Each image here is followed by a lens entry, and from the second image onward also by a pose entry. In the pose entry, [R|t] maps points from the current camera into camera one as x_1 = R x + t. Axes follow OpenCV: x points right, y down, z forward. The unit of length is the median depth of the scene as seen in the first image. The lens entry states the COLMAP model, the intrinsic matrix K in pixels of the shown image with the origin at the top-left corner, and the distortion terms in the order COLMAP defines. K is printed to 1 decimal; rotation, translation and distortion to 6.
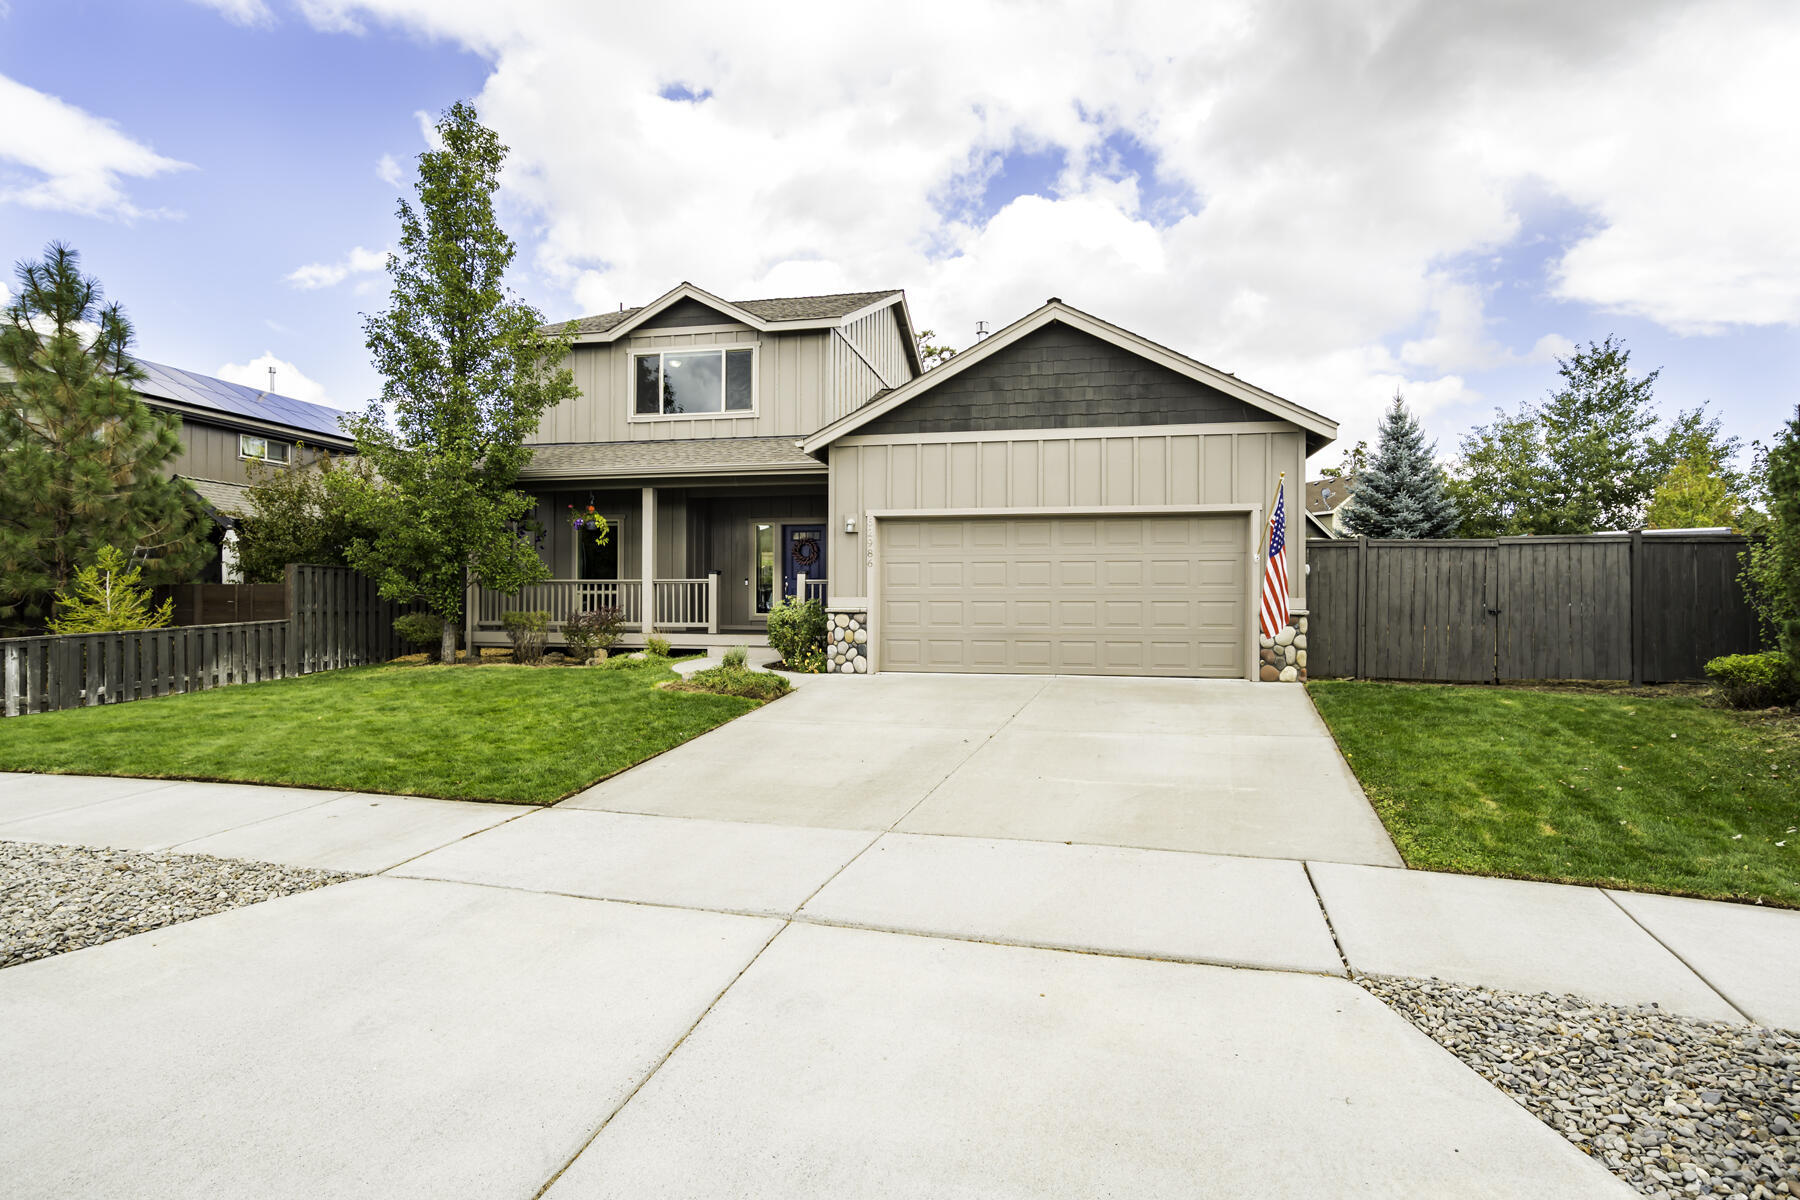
lens RADIAL K [[908.8, 0, 904.9], [0, 908.8, 593.9], [0, 0, 1]] dist [-0.023397, 0.011305]
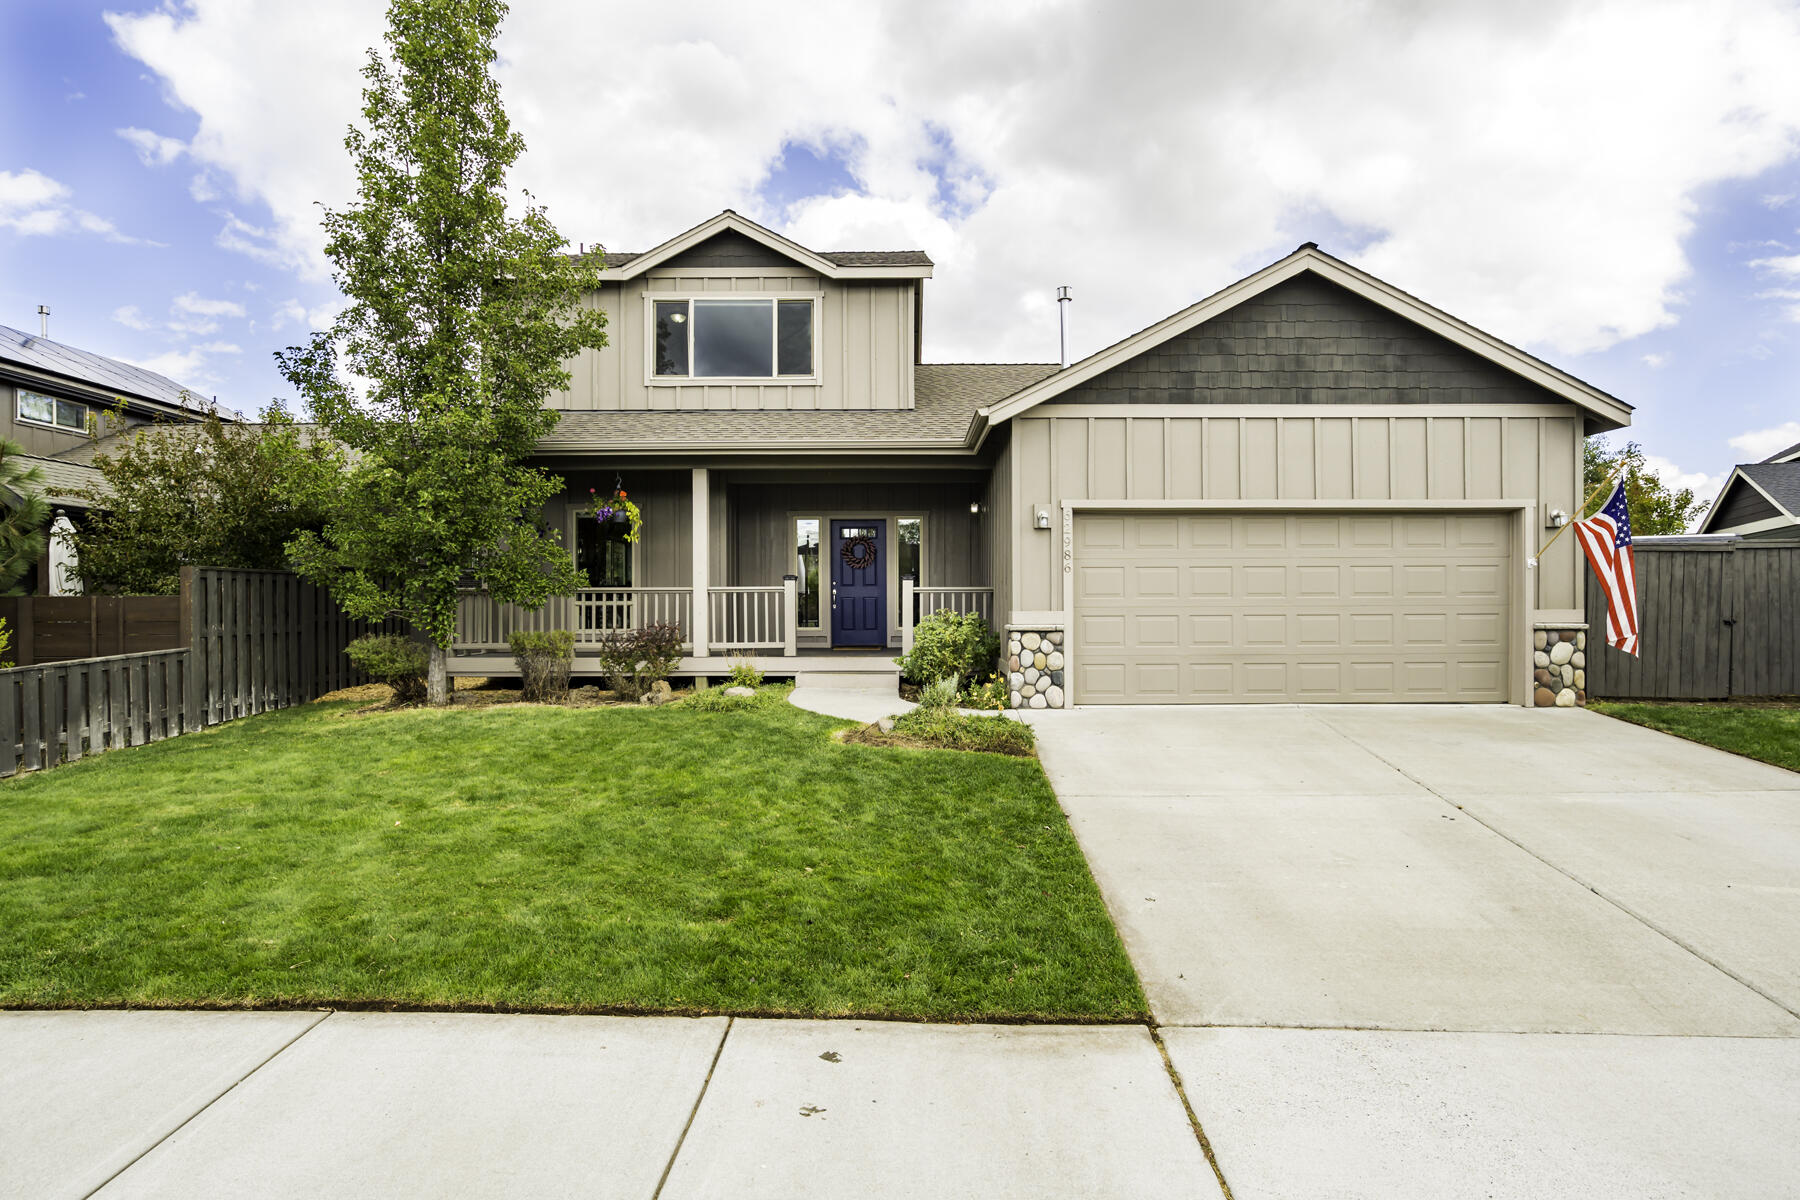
lens RADIAL K [[908.8, 0, 897.0], [0, 908.8, 593.2], [0, 0, 1]] dist [-0.023397, 0.011305]
pose [[0.980282, -0.003838, 0.197568, -0.314001], [0.004150, 0.999991, -0.001165, -0.010663], [-0.197562, 0.001962, 0.980288, 0.242500]]
